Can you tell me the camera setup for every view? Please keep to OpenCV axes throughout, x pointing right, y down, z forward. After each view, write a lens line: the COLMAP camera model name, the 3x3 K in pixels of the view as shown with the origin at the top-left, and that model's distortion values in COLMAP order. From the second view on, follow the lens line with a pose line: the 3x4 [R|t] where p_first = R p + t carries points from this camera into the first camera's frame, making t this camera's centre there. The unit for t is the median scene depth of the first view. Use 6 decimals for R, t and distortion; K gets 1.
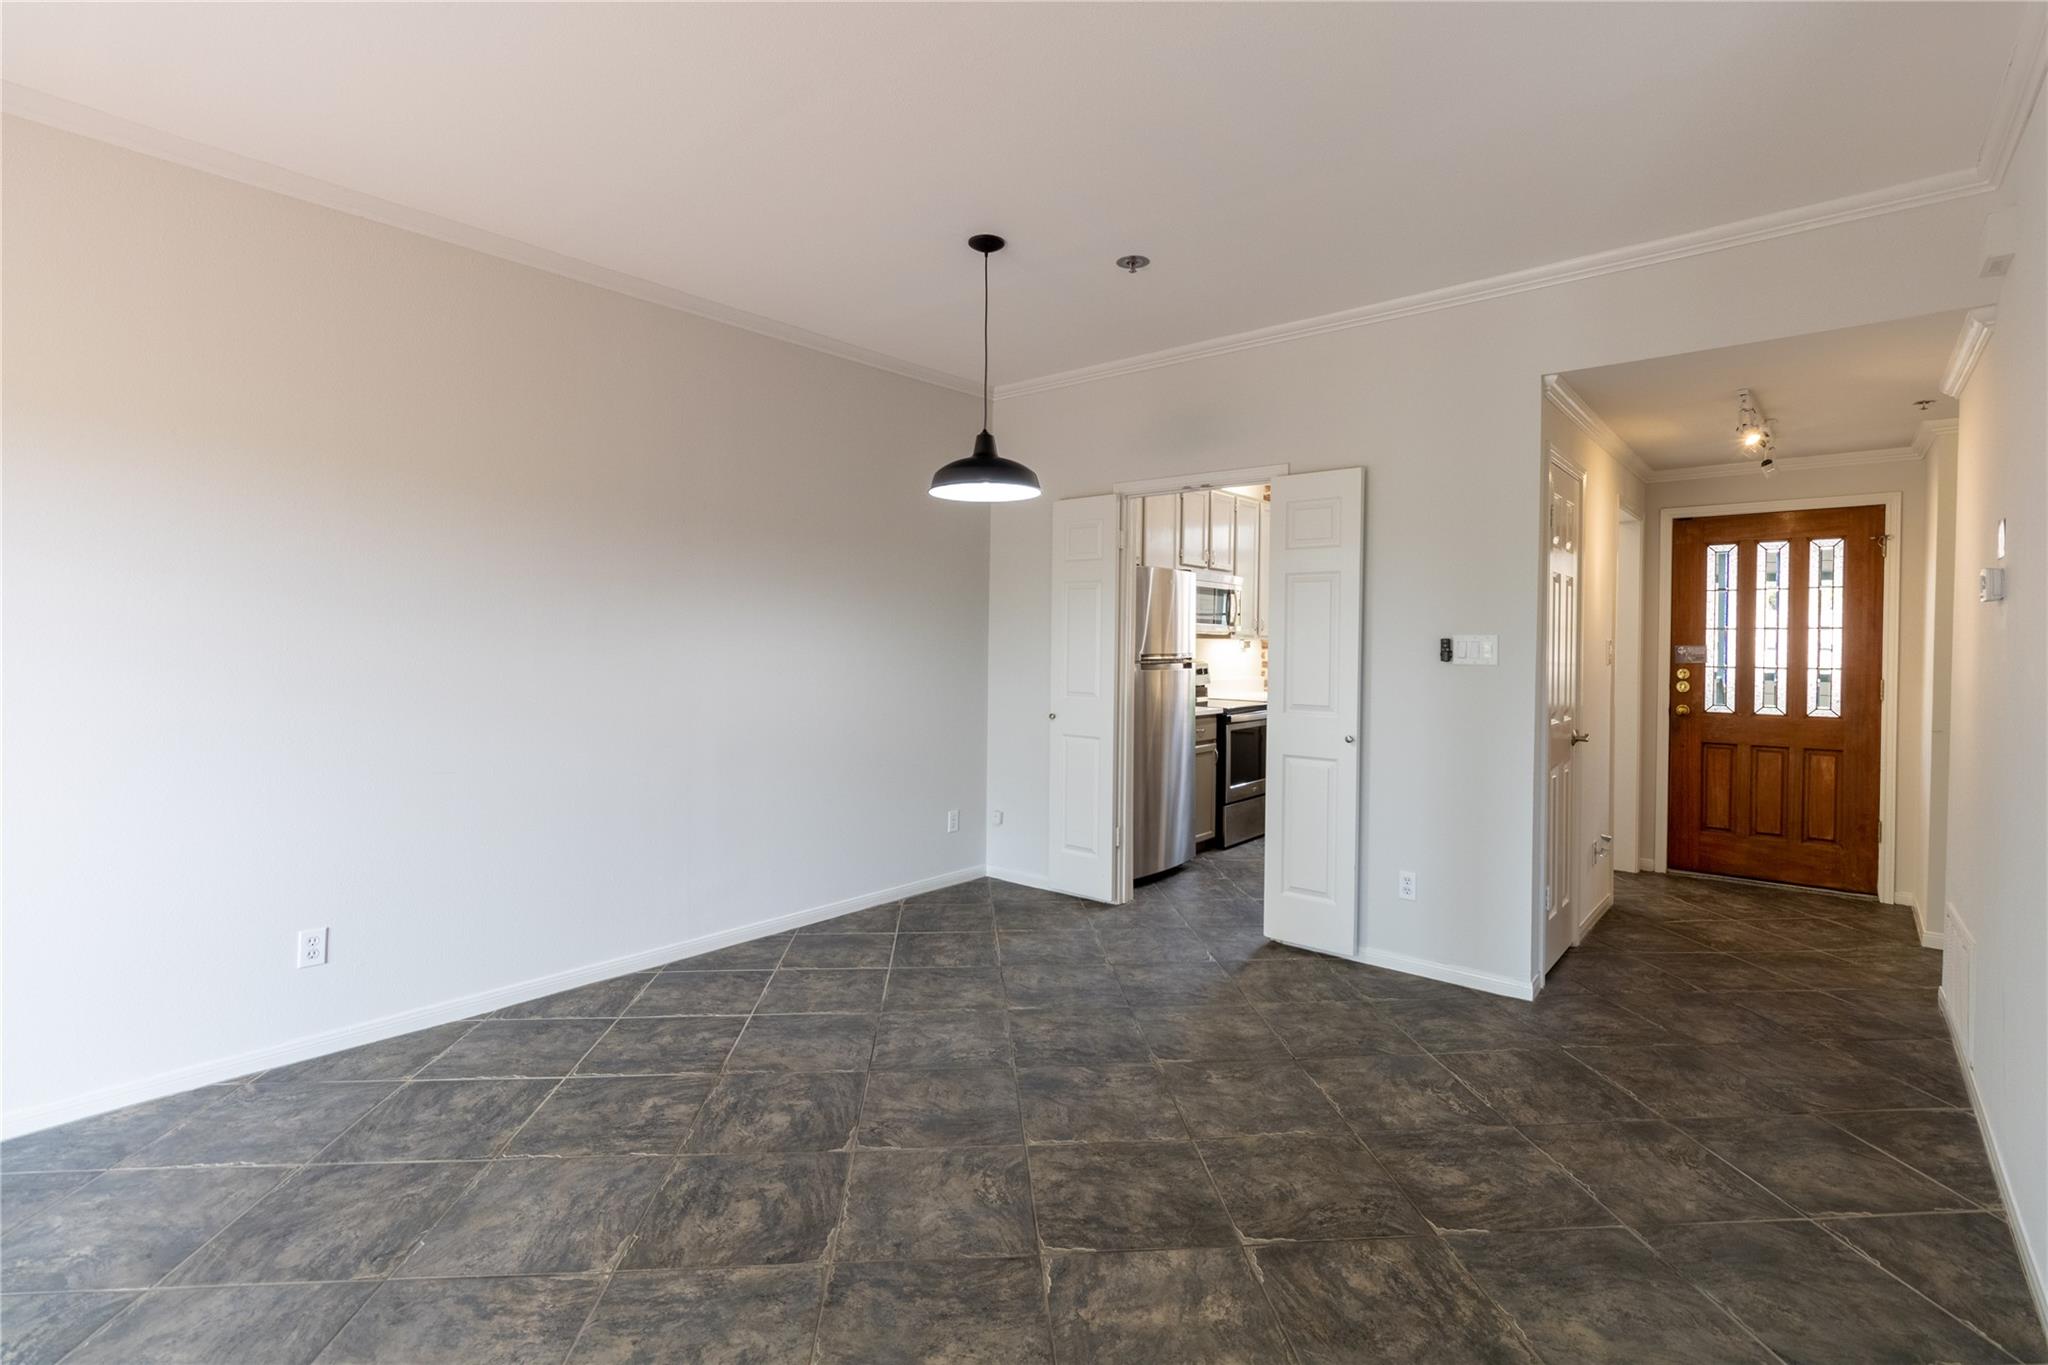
lens RADIAL K [[945.4, 0, 1024.1], [0, 945.4, 650.1], [0, 0, 1]] dist [-0.000100, 0.000454]
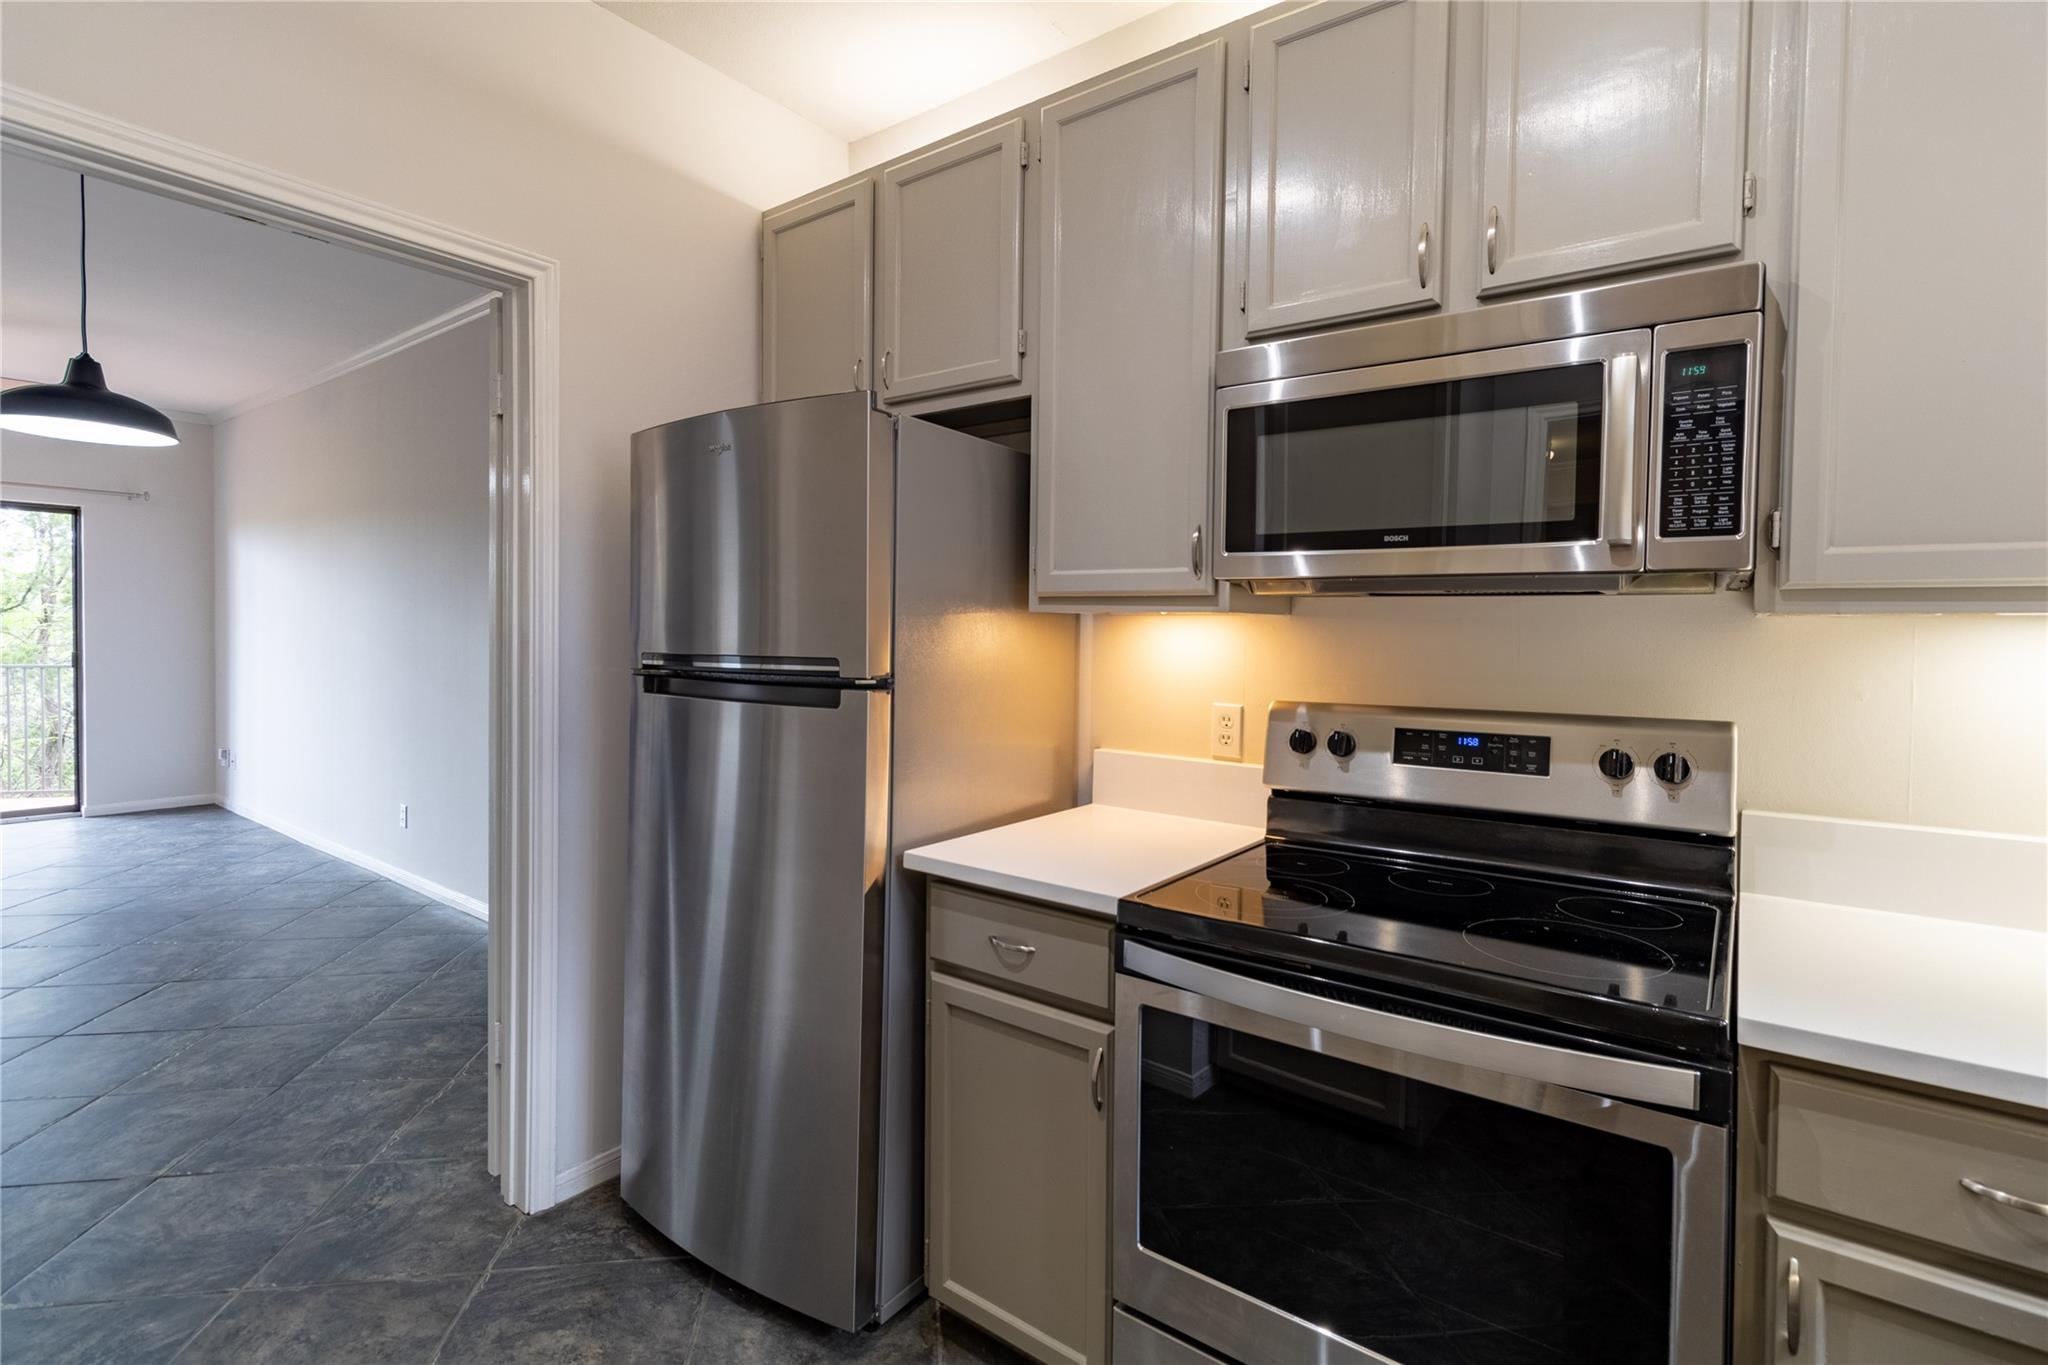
lens RADIAL K [[951.9, 0, 1037.7], [0, 951.9, 651.8], [0, 0, 1]] dist [0.001173, 0.000435]
pose [[0.068387, 0.014876, -0.997548, 0.707760], [-0.021680, 0.999675, 0.013421, -0.006767], [0.997423, 0.020709, 0.068687, 1.504705]]
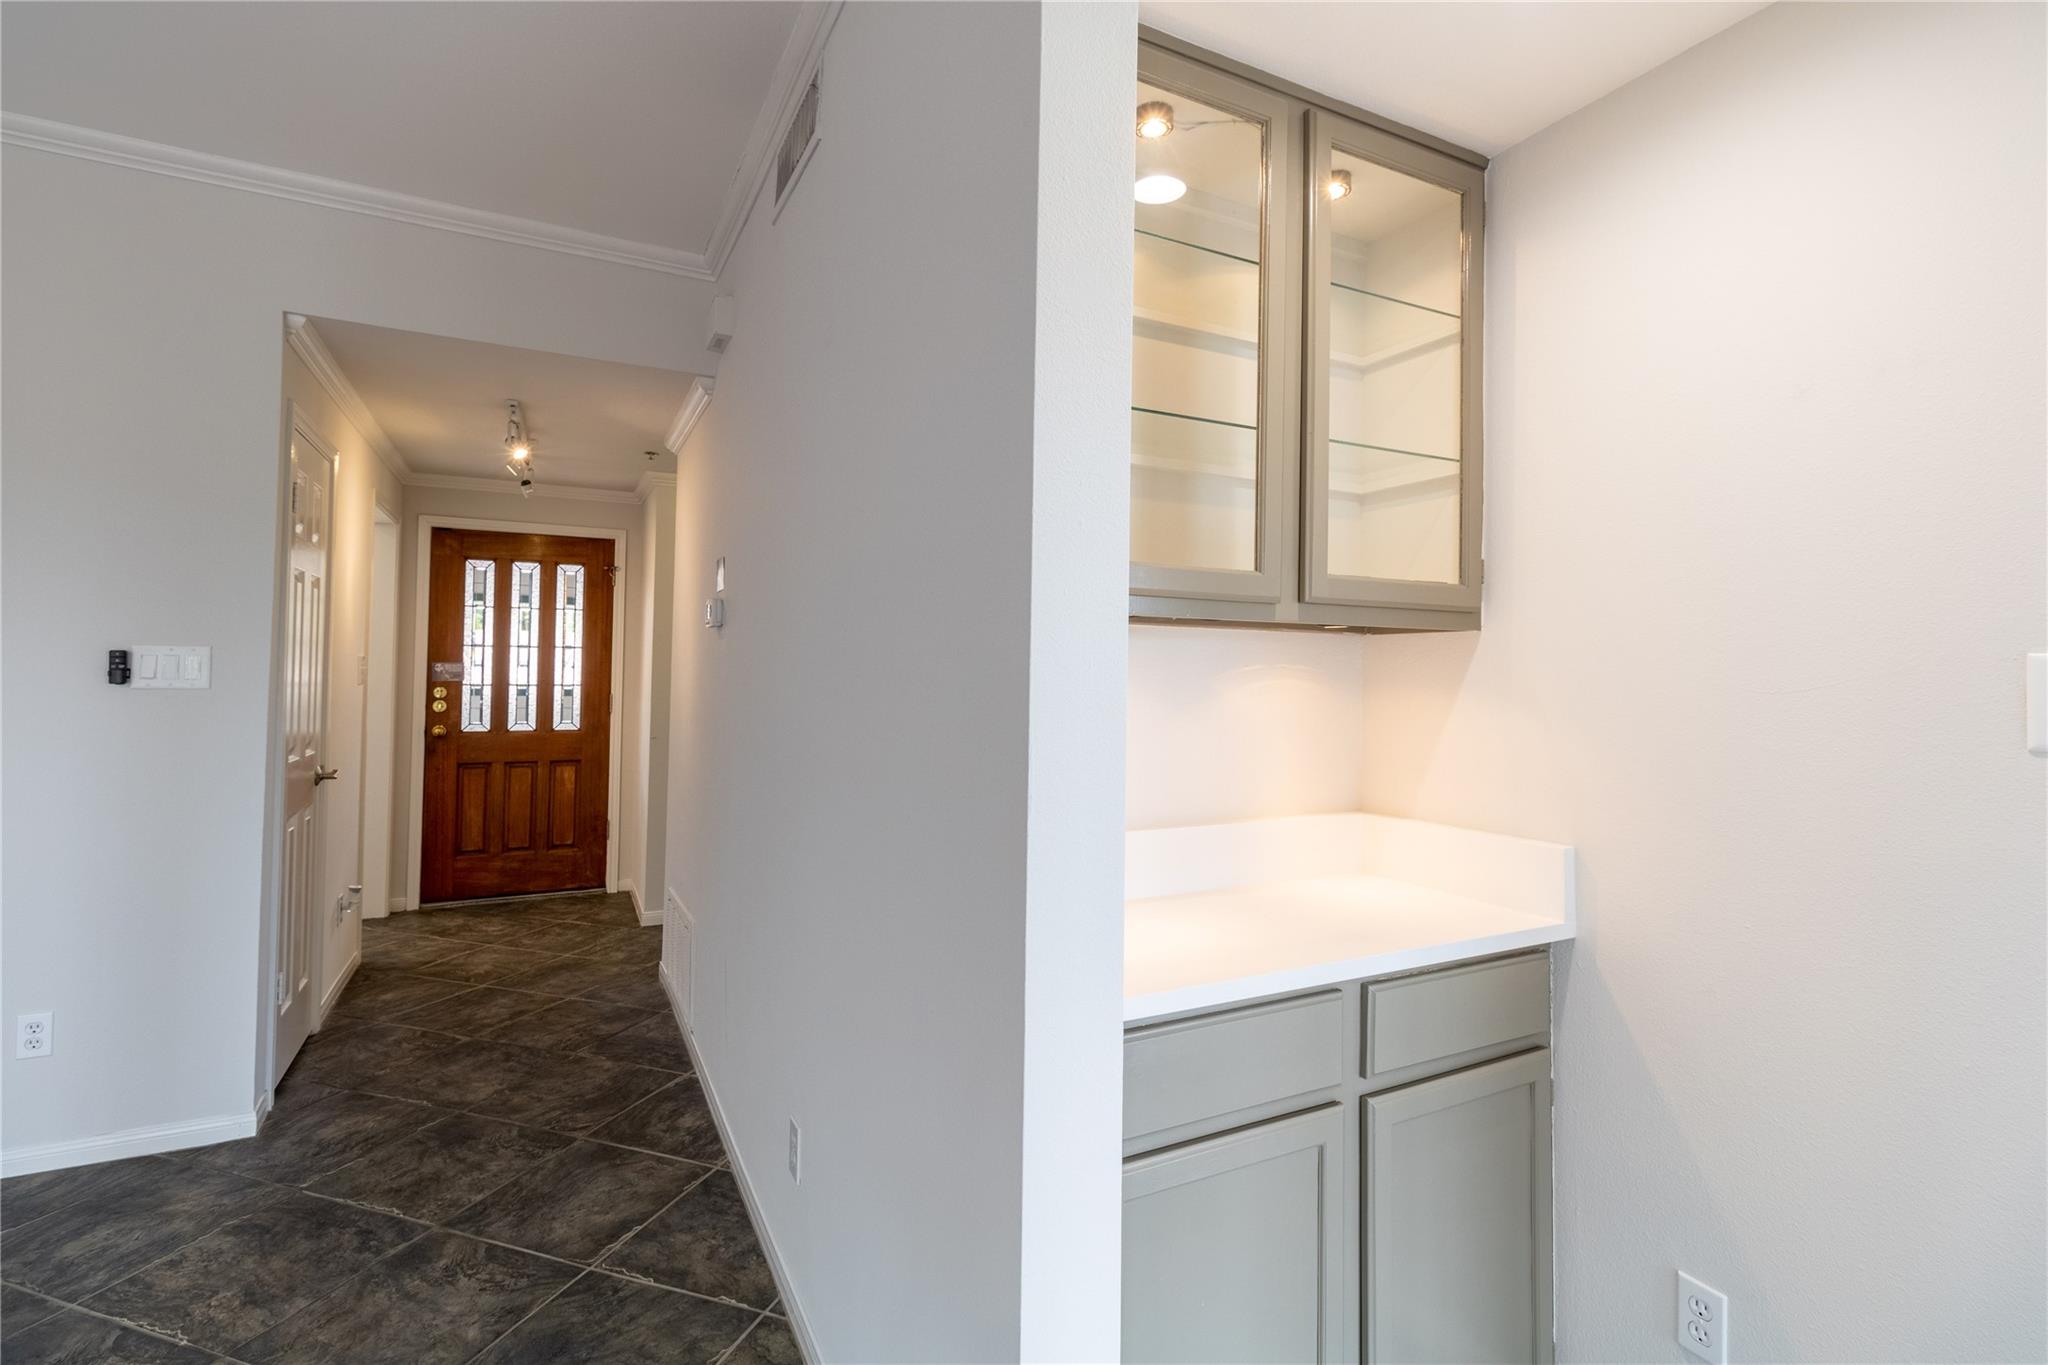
lens RADIAL K [[951.9, 0, 1037.7], [0, 951.9, 651.8], [0, 0, 1]] dist [0.001173, 0.000435]
pose [[0.376458, 0.017894, 0.926261, 0.058296], [-0.003750, 0.999835, -0.017791, -0.001285], [-0.926426, 0.003224, 0.376462, 0.126992]]
